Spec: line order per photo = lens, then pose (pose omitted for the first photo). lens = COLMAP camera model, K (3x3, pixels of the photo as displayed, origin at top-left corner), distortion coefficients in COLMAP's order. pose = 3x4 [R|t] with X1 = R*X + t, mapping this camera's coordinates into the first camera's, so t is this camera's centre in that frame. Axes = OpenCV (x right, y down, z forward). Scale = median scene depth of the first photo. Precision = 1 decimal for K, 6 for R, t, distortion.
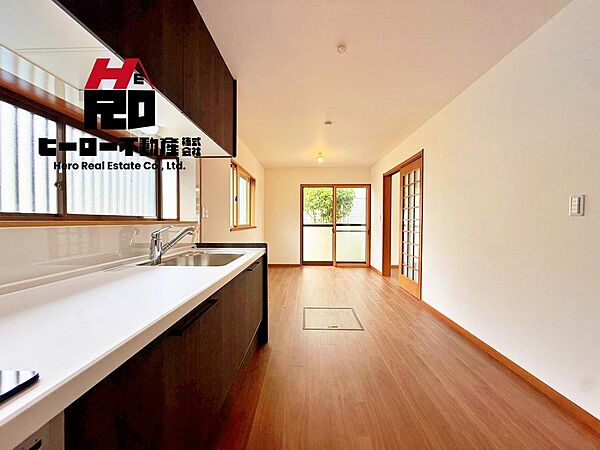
lens RADIAL K [[239.6, 0, 298.5], [0, 239.6, 223.4], [0, 0, 1]] dist [-0.000021, 0.000231]
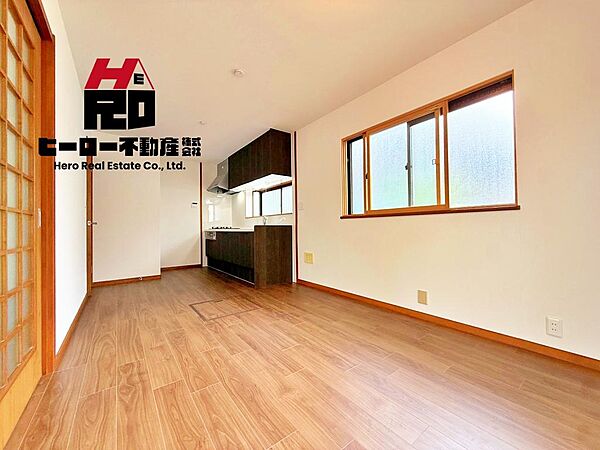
lens RADIAL K [[239.6, 0, 298.5], [0, 239.6, 223.4], [0, 0, 1]] dist [-0.000021, 0.000231]
pose [[-0.779272, 0.008268, -0.626631, 0.678303], [0.017764, 0.999803, -0.008900, 0.092189], [0.626434, -0.018067, -0.779265, 2.542333]]
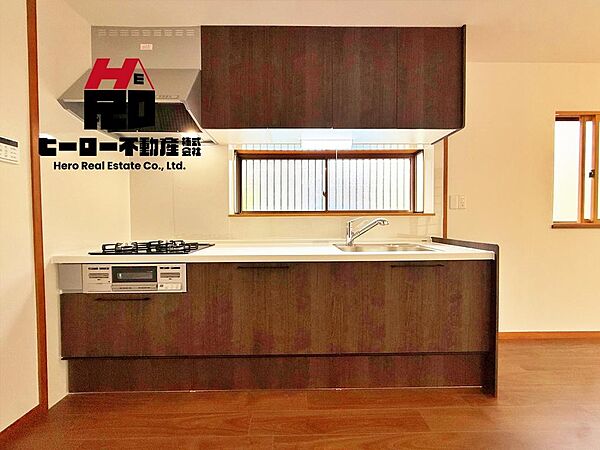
lens RADIAL K [[239.6, 0, 298.5], [0, 239.6, 223.4], [0, 0, 1]] dist [-0.000021, 0.000231]
pose [[0.038878, 0.018355, -0.999075, 0.510533], [0.001235, 0.999830, 0.018417, 0.014531], [0.999243, -0.001950, 0.038849, 0.472770]]
